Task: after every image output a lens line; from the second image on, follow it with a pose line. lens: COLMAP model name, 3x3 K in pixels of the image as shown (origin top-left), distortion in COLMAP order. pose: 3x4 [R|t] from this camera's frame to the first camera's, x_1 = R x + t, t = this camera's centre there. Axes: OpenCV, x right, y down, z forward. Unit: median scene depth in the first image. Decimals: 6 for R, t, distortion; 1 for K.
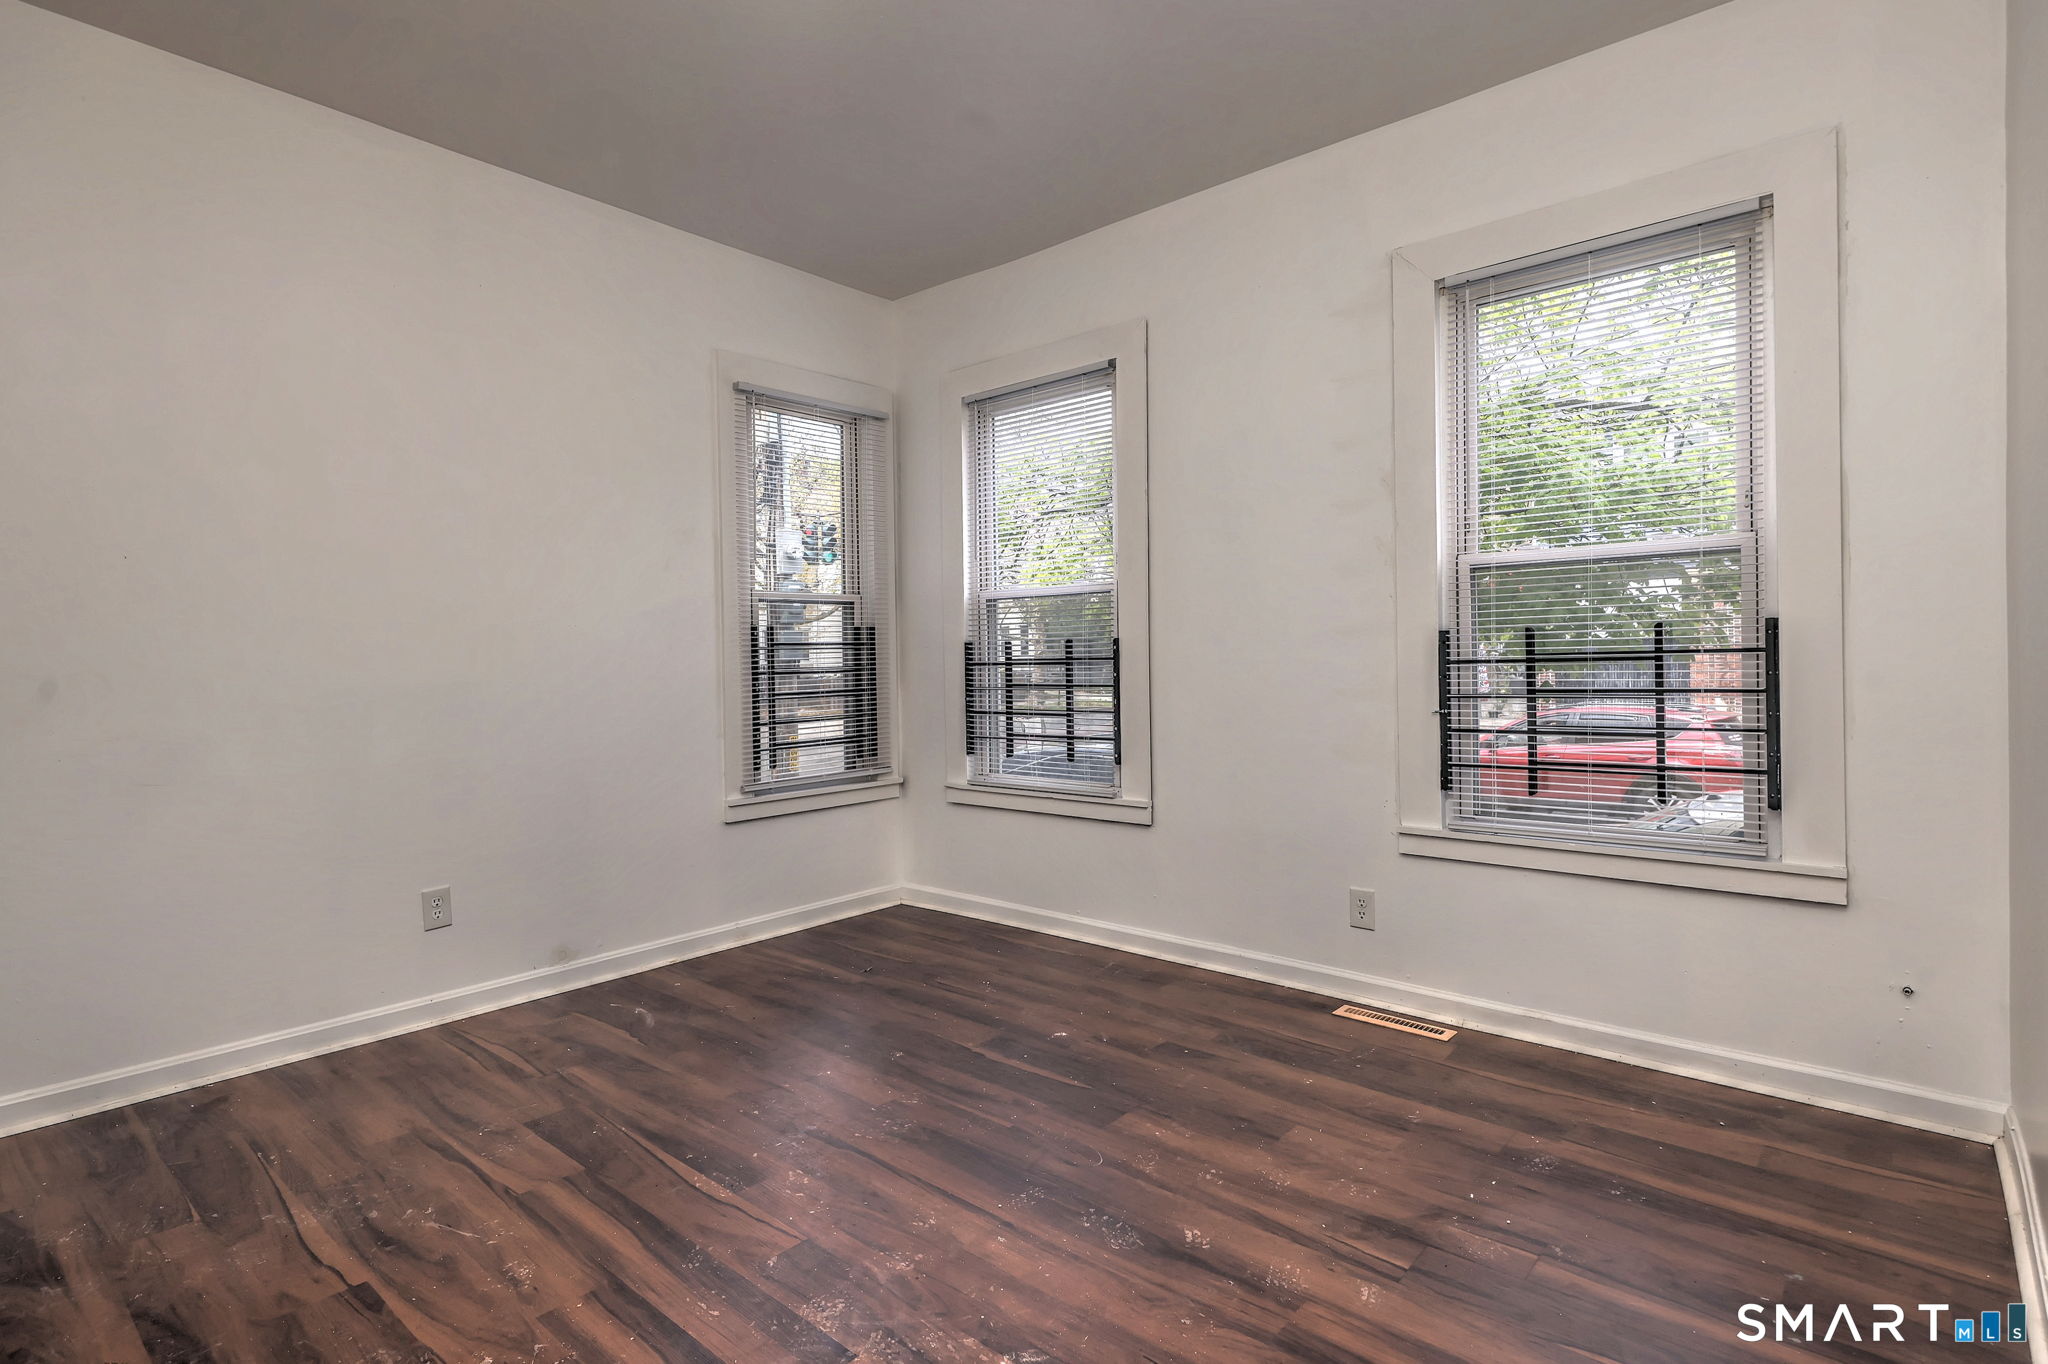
lens RADIAL K [[1029.5, 0, 1002.5], [0, 1029.5, 665.9], [0, 0, 1]] dist [0.011643, -0.001299]
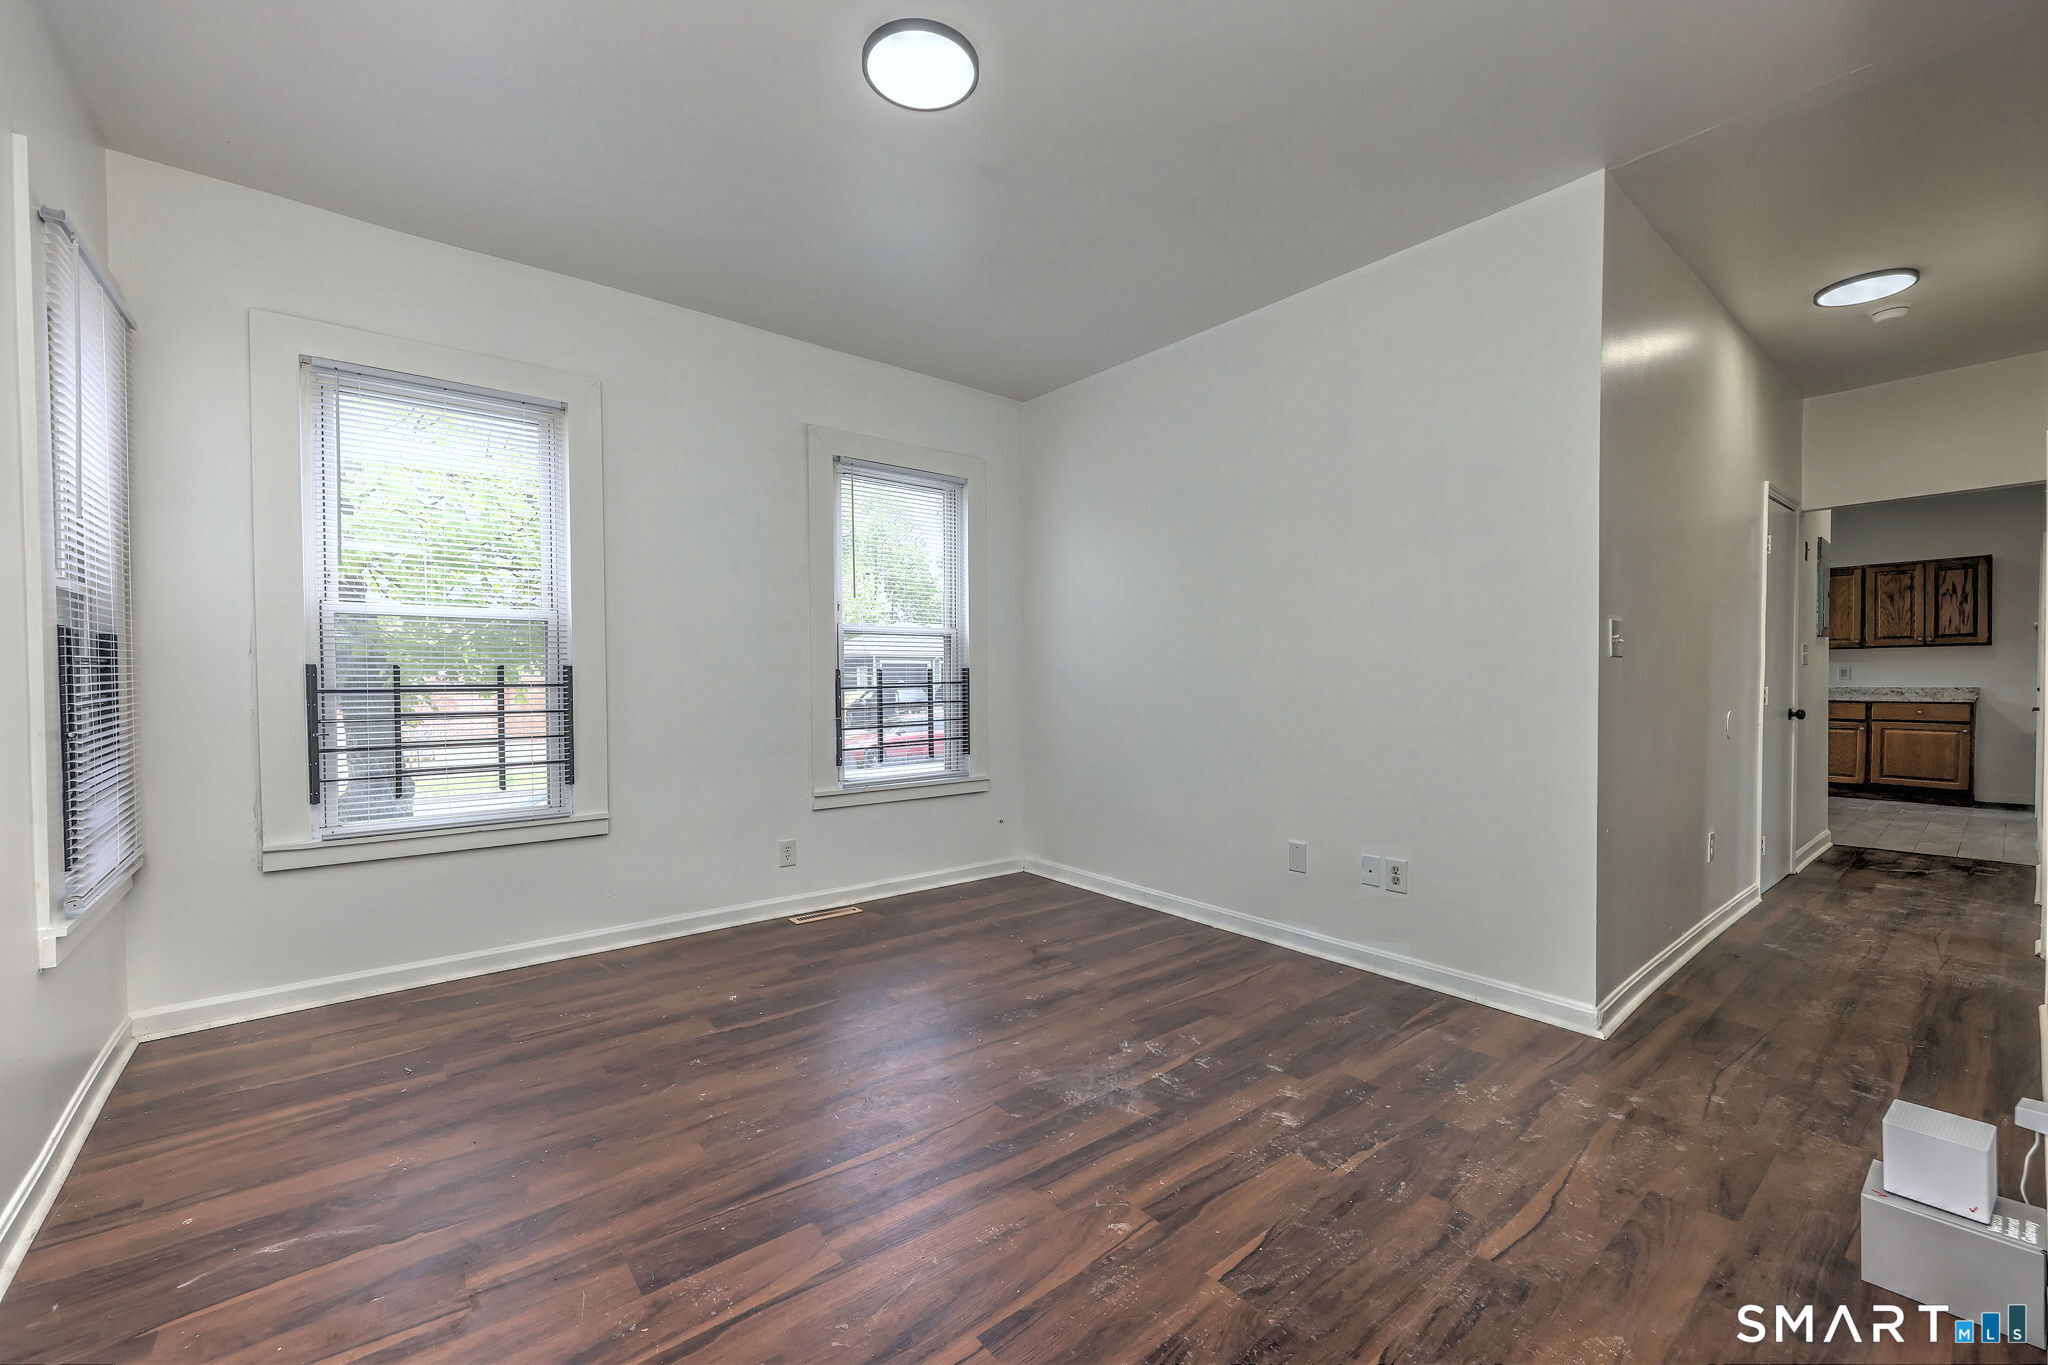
lens RADIAL K [[816.4, 0, 1016.0], [0, 816.4, 693.9], [0, 0, 1]] dist [0.011572, -0.005317]
pose [[0.162986, -0.006161, 0.986609, -0.805565], [0.005932, 0.999969, 0.005265, 0.000105], [-0.986611, 0.004994, 0.163017, 0.502474]]
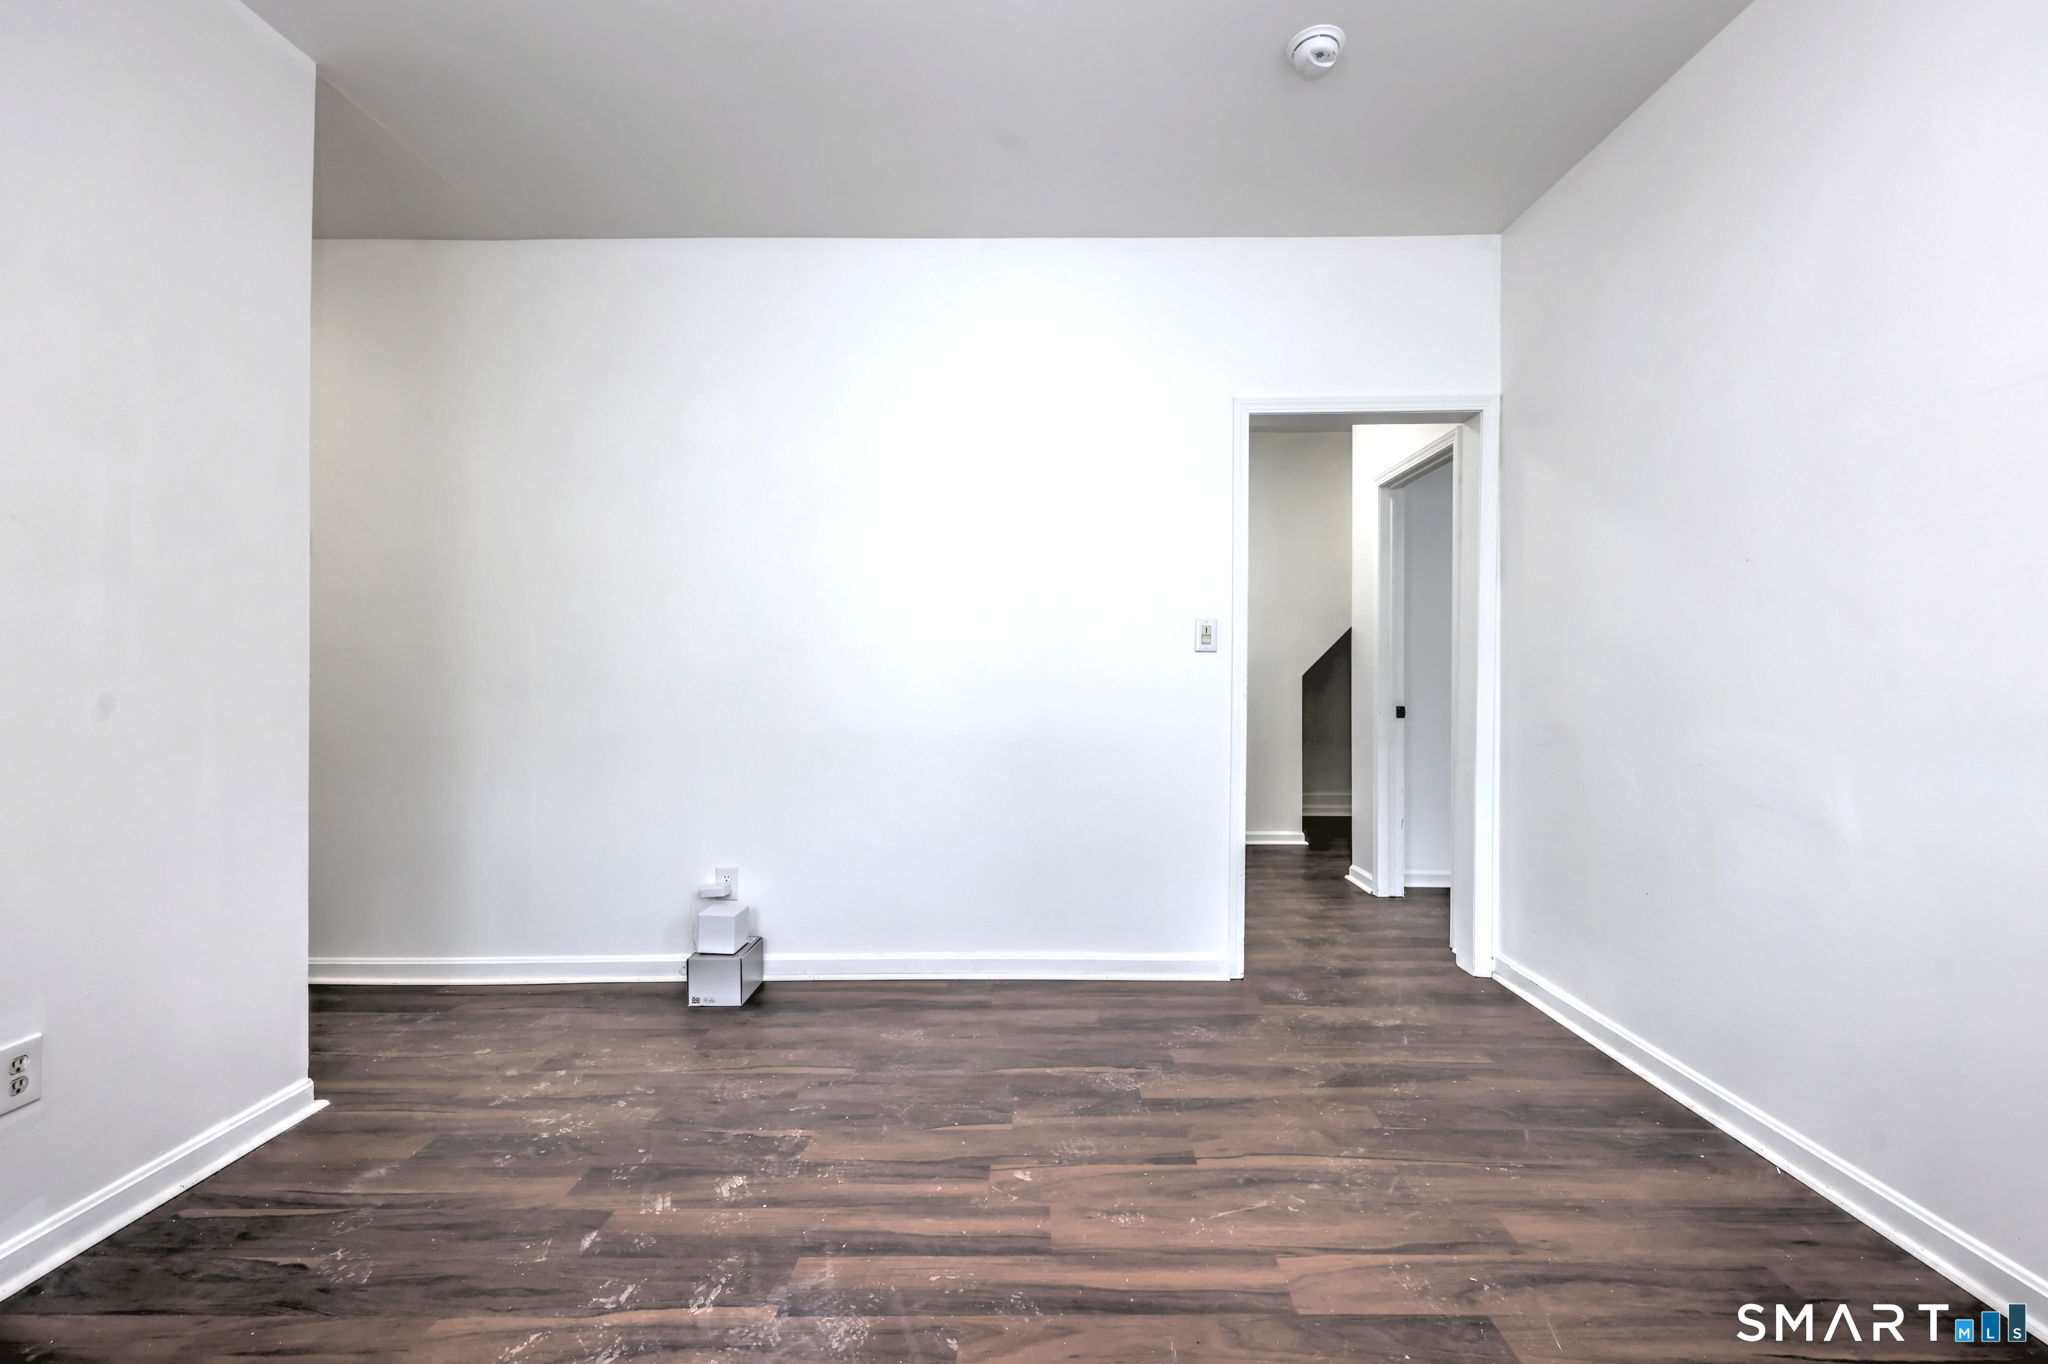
lens RADIAL K [[838.3, 0, 1036.9], [0, 838.3, 677.4], [0, 0, 1]] dist [0.001241, -0.000057]
pose [[-0.750378, 0.012468, -0.660891, 0.122795], [0.005048, 0.999901, 0.013132, -0.010086], [0.660990, 0.006518, -0.750367, 0.980351]]
